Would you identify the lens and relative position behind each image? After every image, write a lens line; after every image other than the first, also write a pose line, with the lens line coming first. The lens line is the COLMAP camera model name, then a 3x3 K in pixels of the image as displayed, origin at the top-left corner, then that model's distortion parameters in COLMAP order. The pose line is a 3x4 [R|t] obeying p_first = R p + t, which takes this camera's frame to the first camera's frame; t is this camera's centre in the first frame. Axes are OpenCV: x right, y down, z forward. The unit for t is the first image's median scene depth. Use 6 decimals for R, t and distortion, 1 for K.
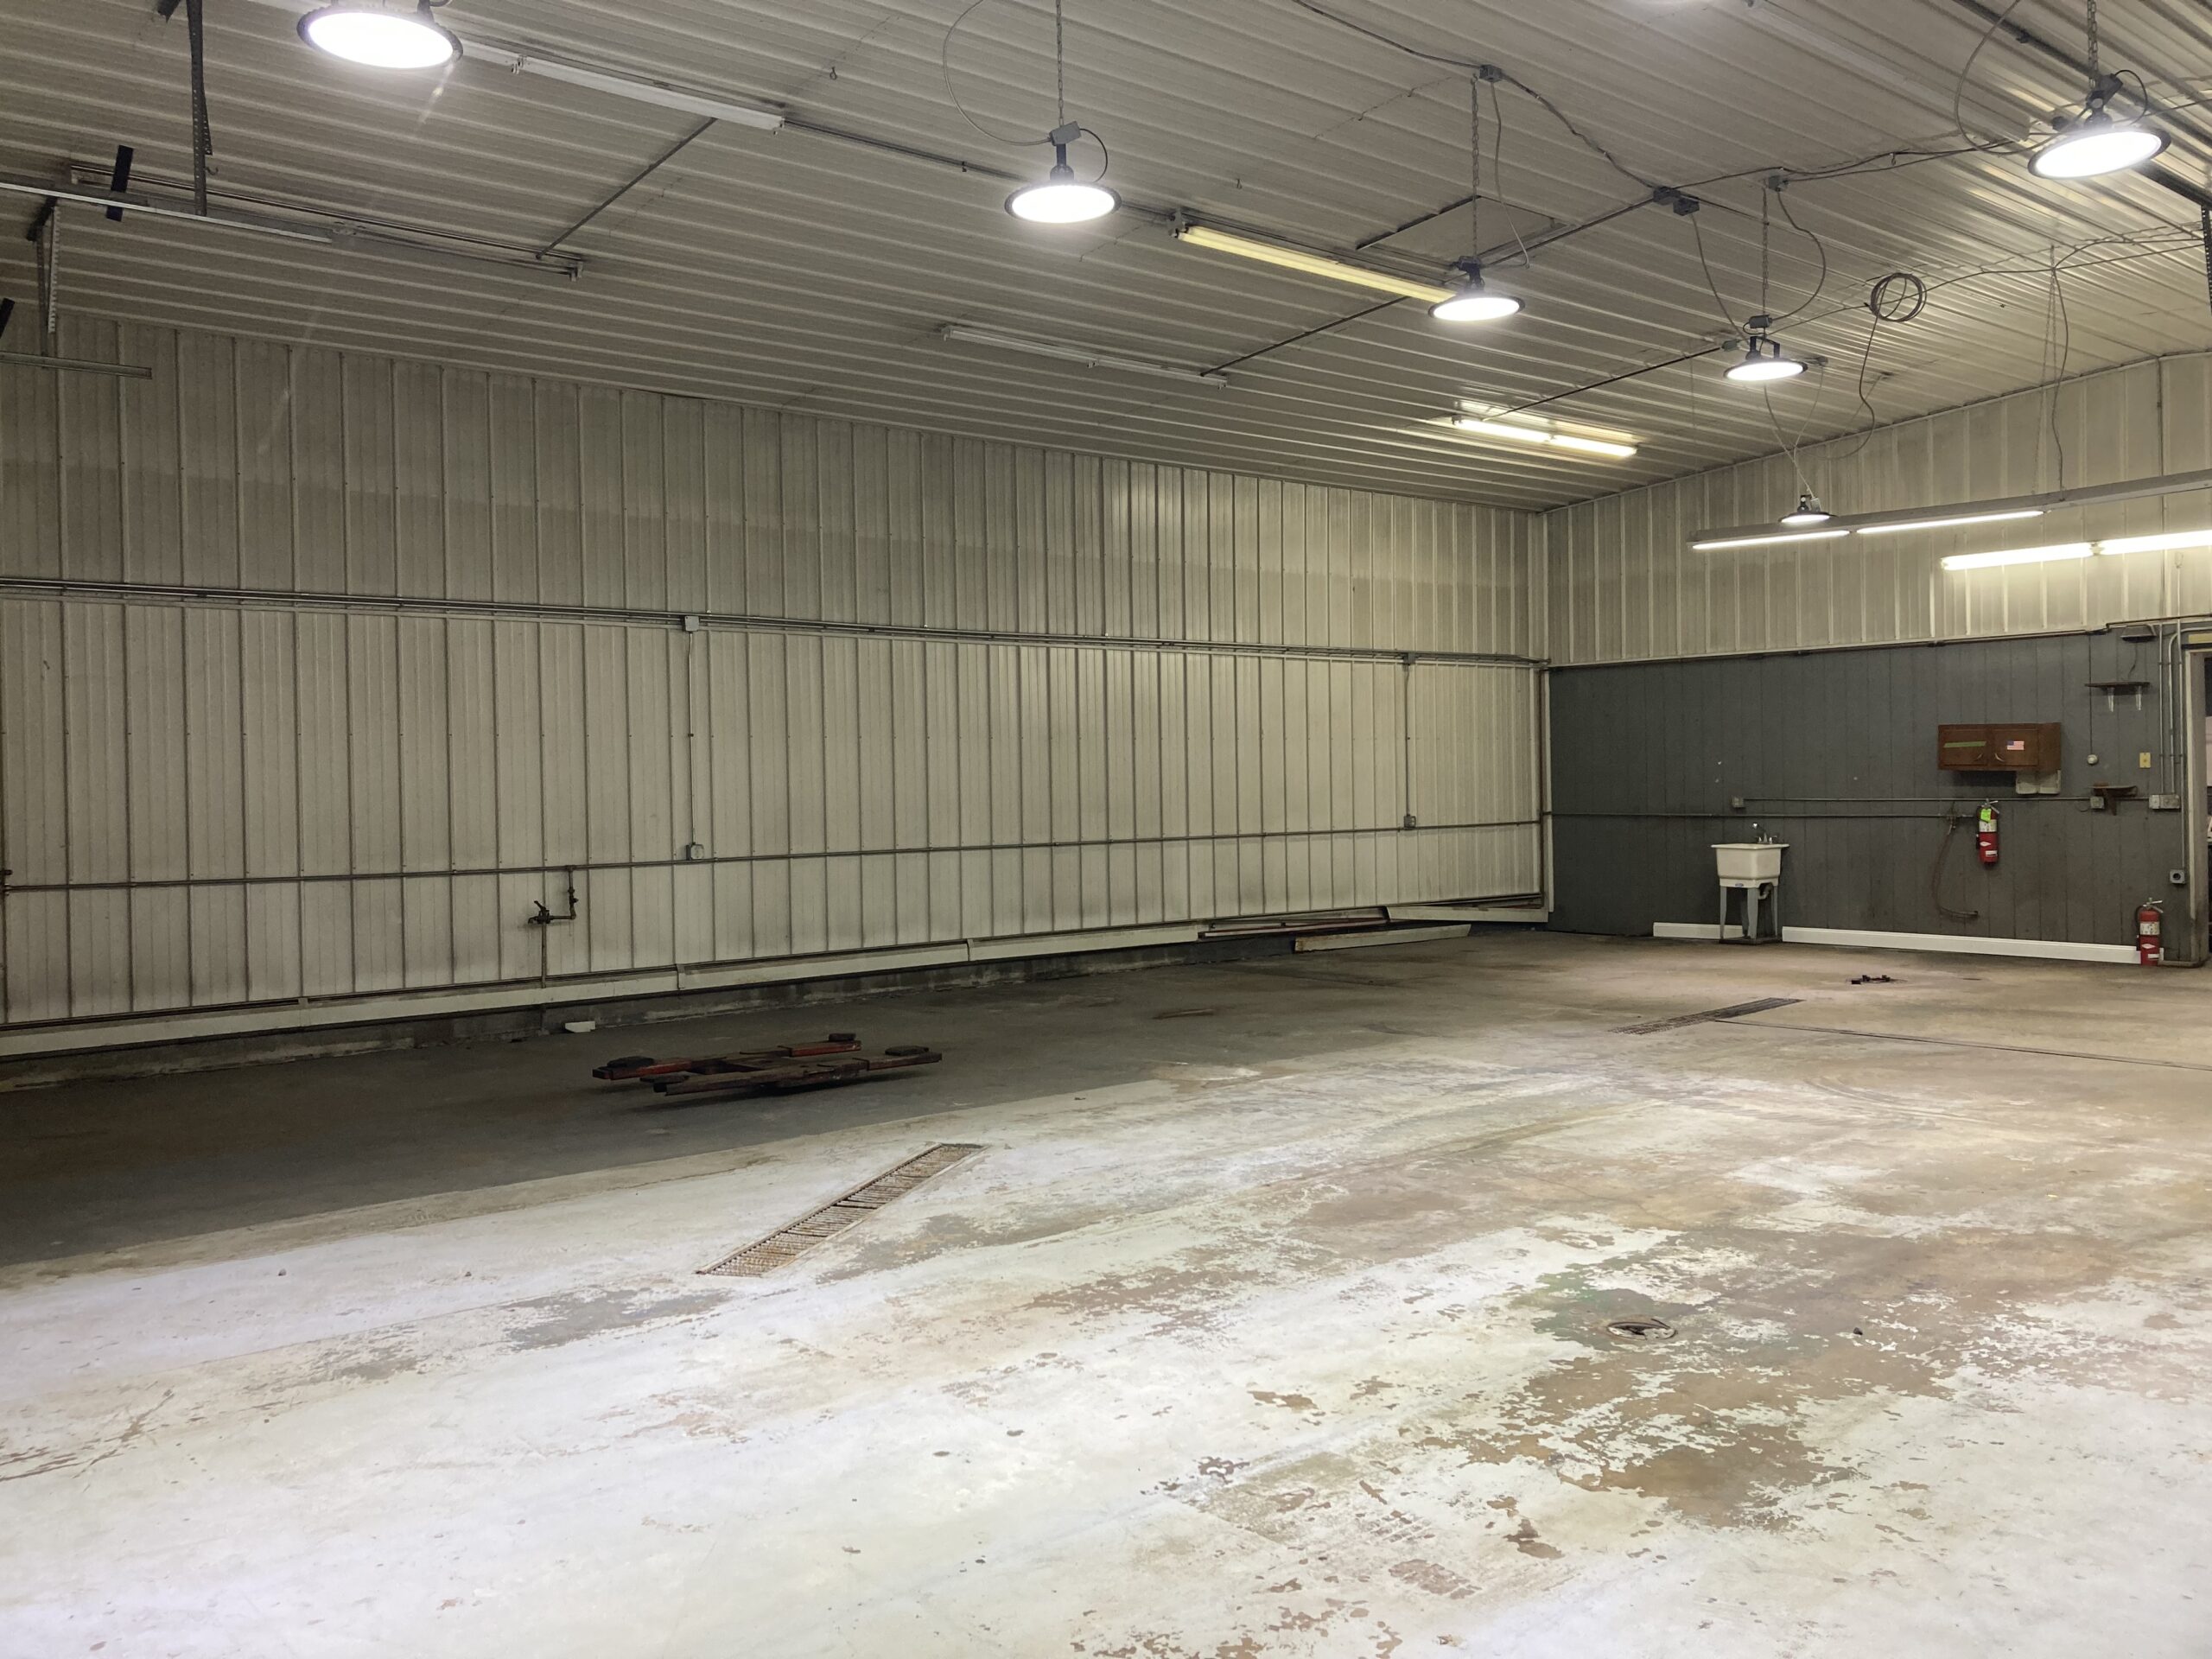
lens RADIAL K [[1791.6, 0, 1089.1], [0, 1791.6, 794.5], [0, 0, 1]] dist [0.012895, 0.008010]
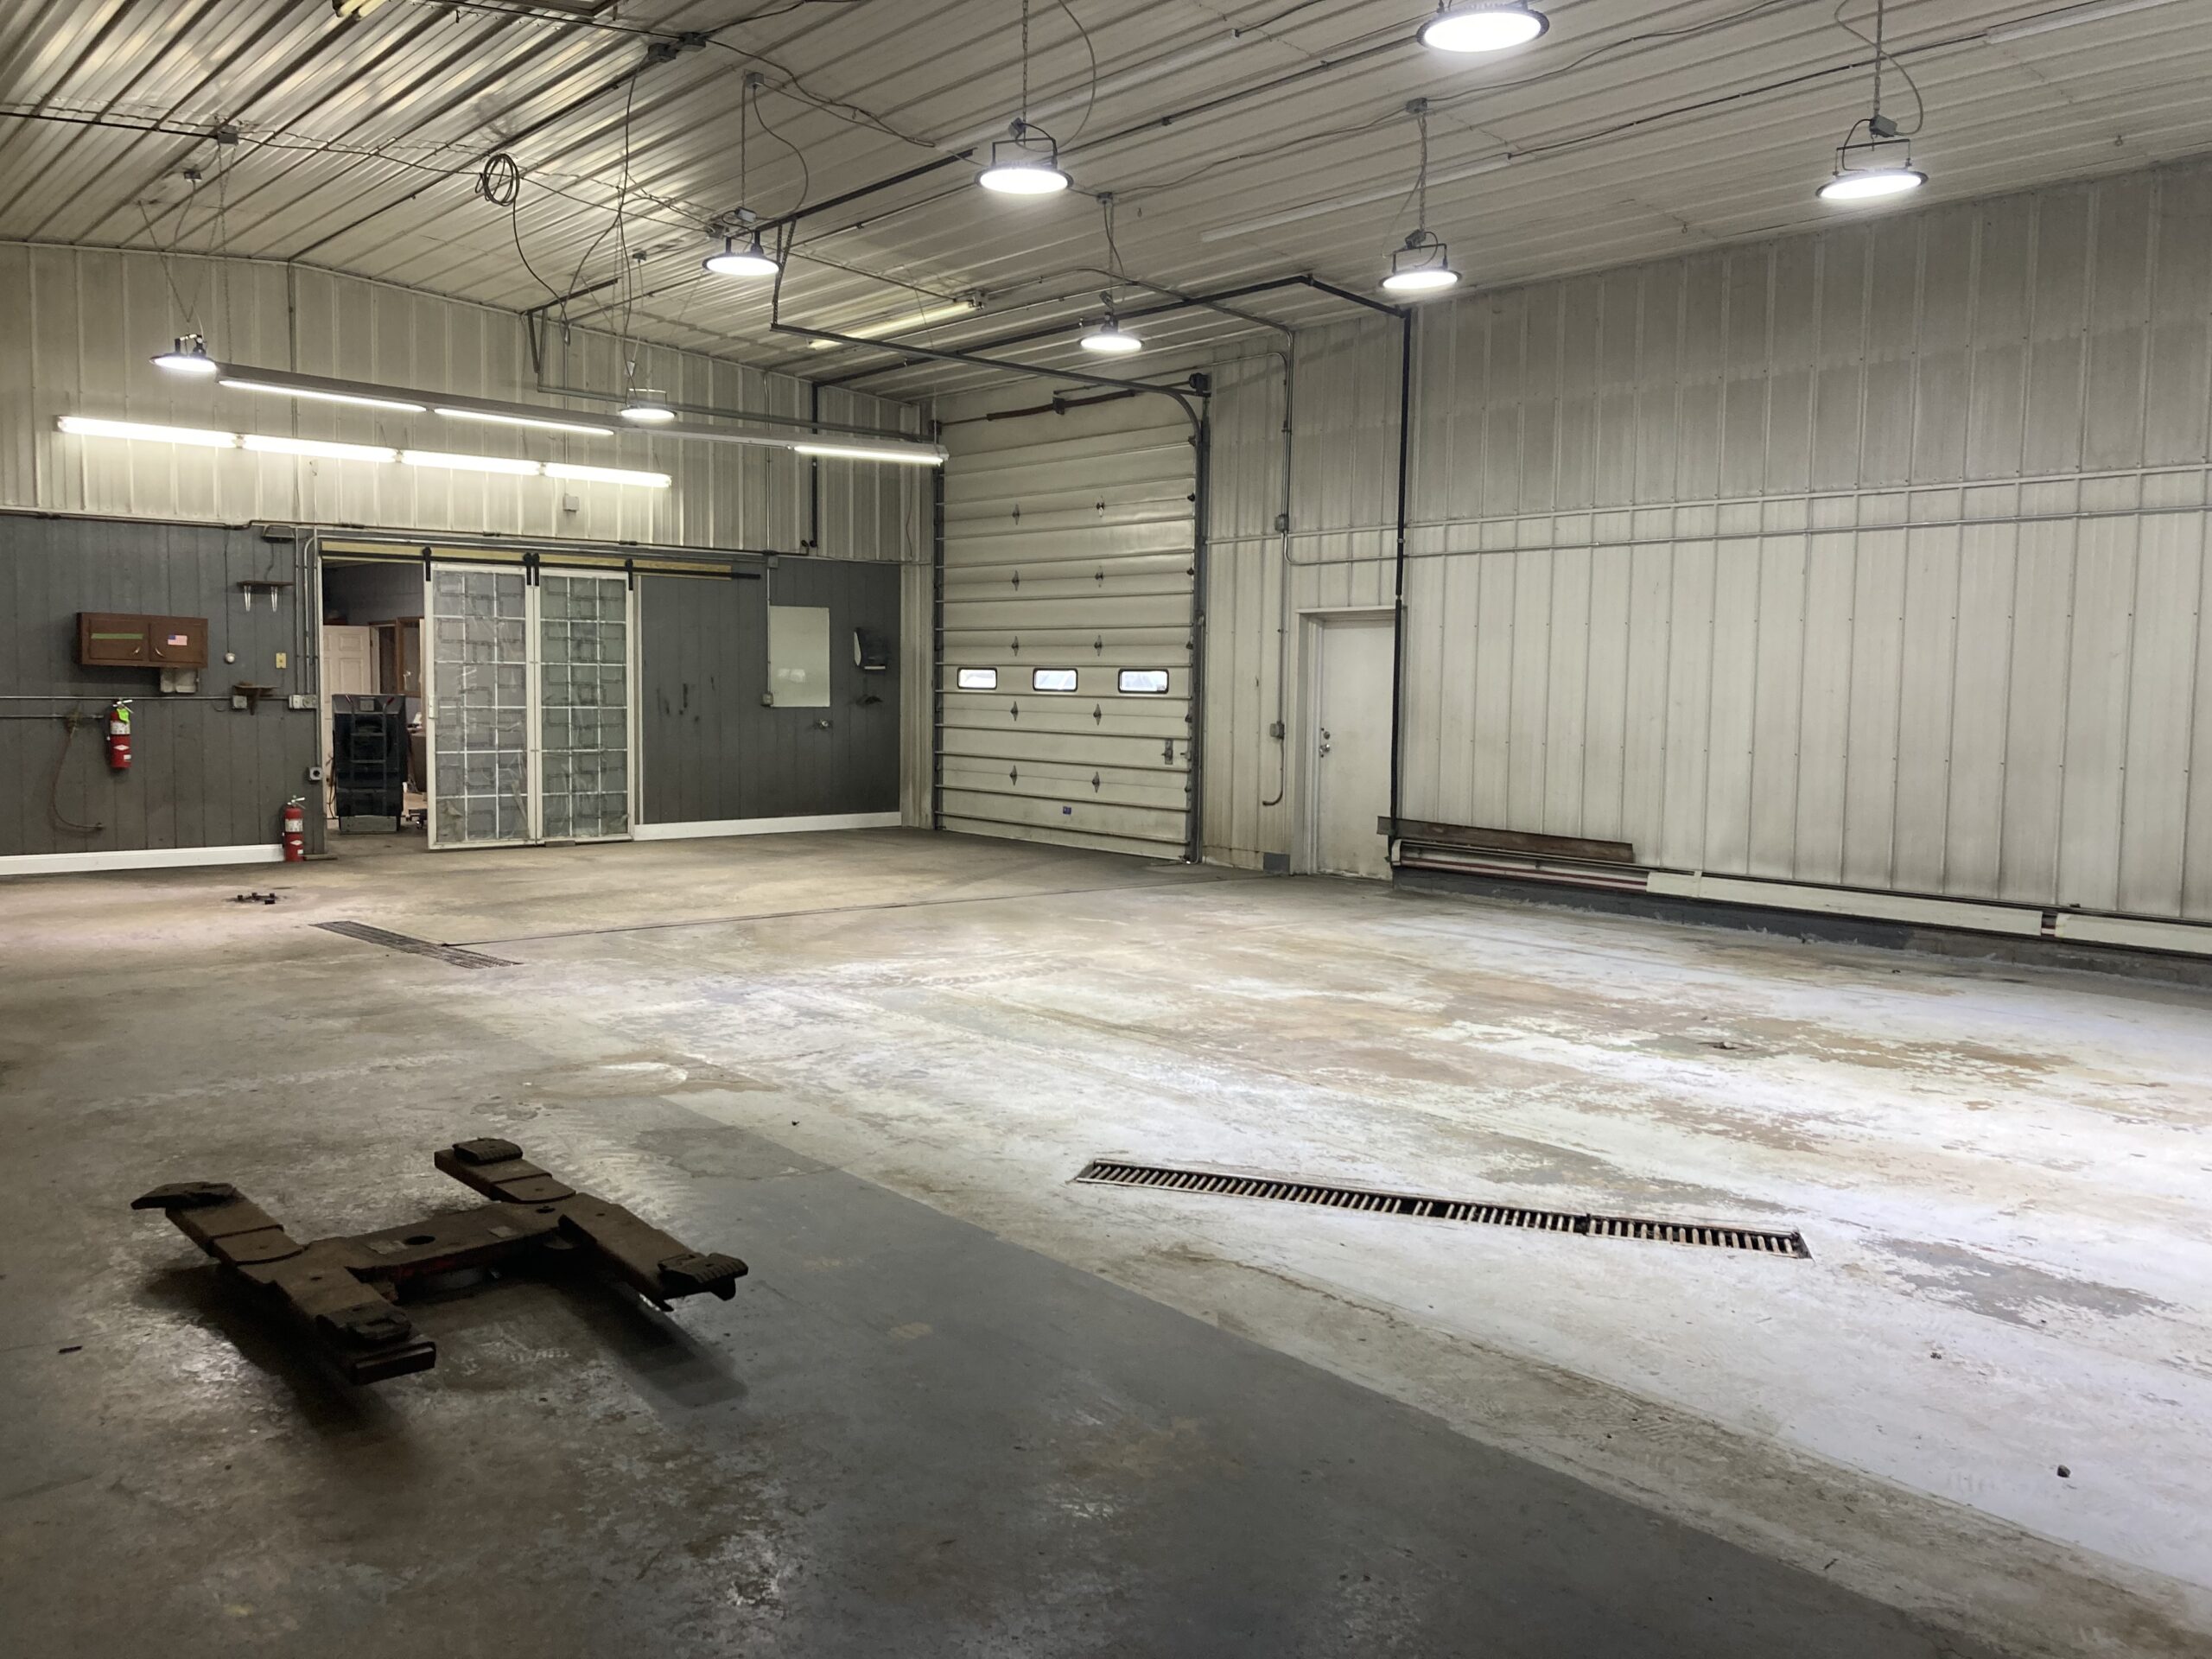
lens RADIAL K [[1791.6, 0, 1089.1], [0, 1791.6, 794.5], [0, 0, 1]] dist [0.012895, 0.008010]
pose [[0.005677, -0.046799, 0.998888, -0.914611], [-0.007057, 0.998878, 0.046839, 0.012292], [-0.999959, -0.007315, 0.005340, 1.161534]]
